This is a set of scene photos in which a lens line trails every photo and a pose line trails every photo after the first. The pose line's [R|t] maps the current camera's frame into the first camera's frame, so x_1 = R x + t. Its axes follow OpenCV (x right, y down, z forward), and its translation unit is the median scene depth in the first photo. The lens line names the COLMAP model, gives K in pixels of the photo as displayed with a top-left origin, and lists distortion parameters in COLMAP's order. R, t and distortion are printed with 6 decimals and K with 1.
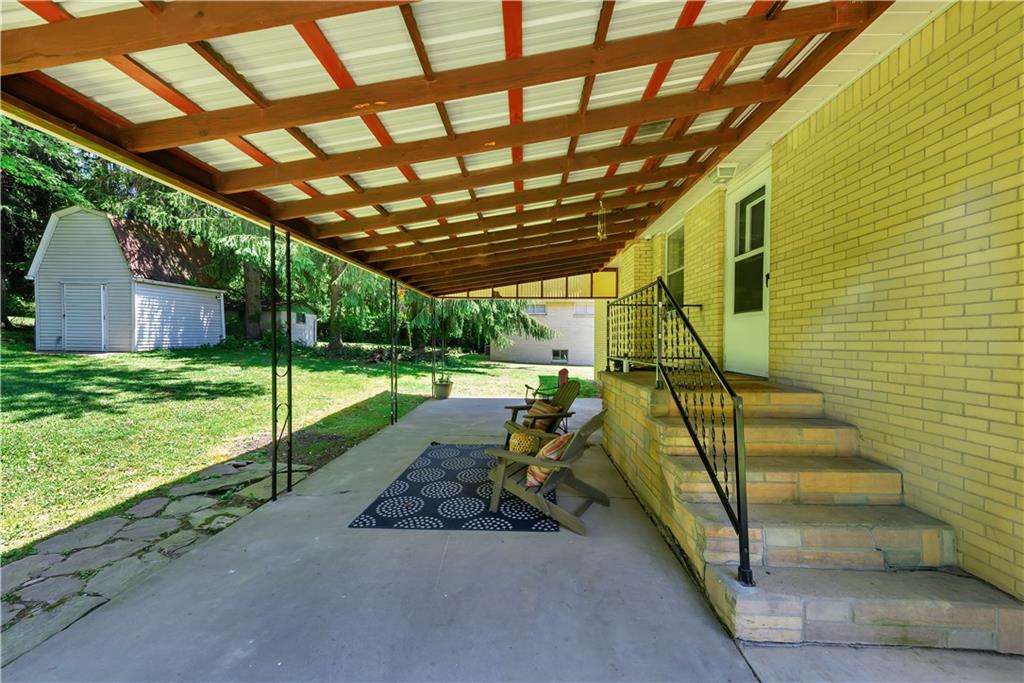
lens RADIAL K [[377.8, 0, 514.0], [0, 377.8, 342.3], [0, 0, 1]] dist [0.001529, 0.000137]
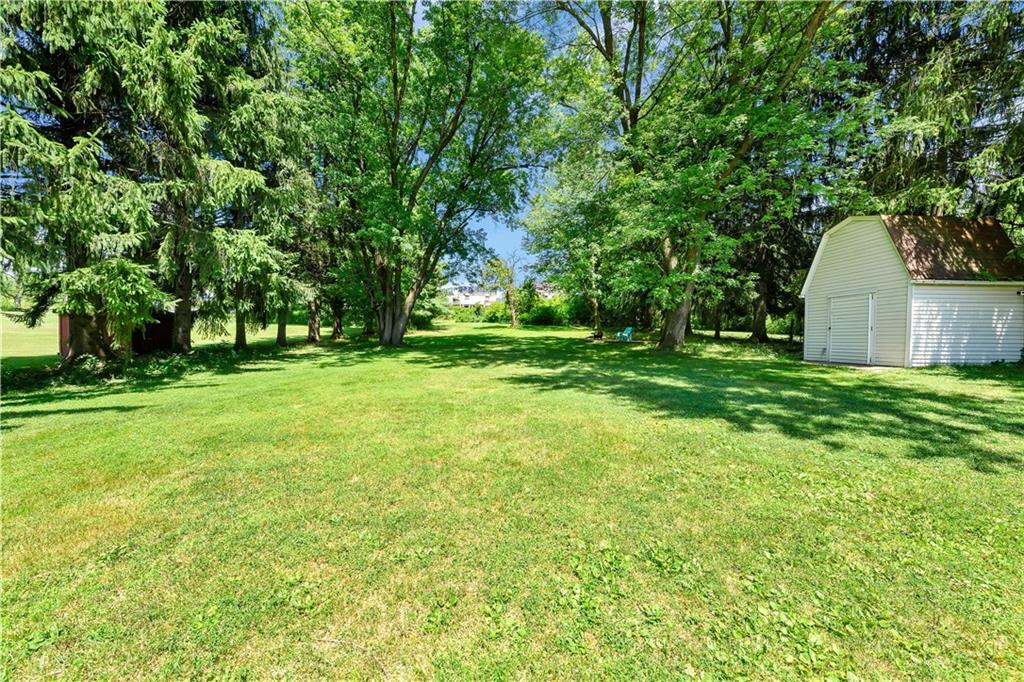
lens RADIAL K [[365.2, 0, 512.4], [0, 365.2, 345.6], [0, 0, 1]] dist [-0.000446, -0.000005]
pose [[0.075302, 0.001079, -0.997160, -0.249861], [-0.023874, 0.999715, -0.000722, -0.001587], [0.996875, 0.023861, 0.075306, 0.046983]]
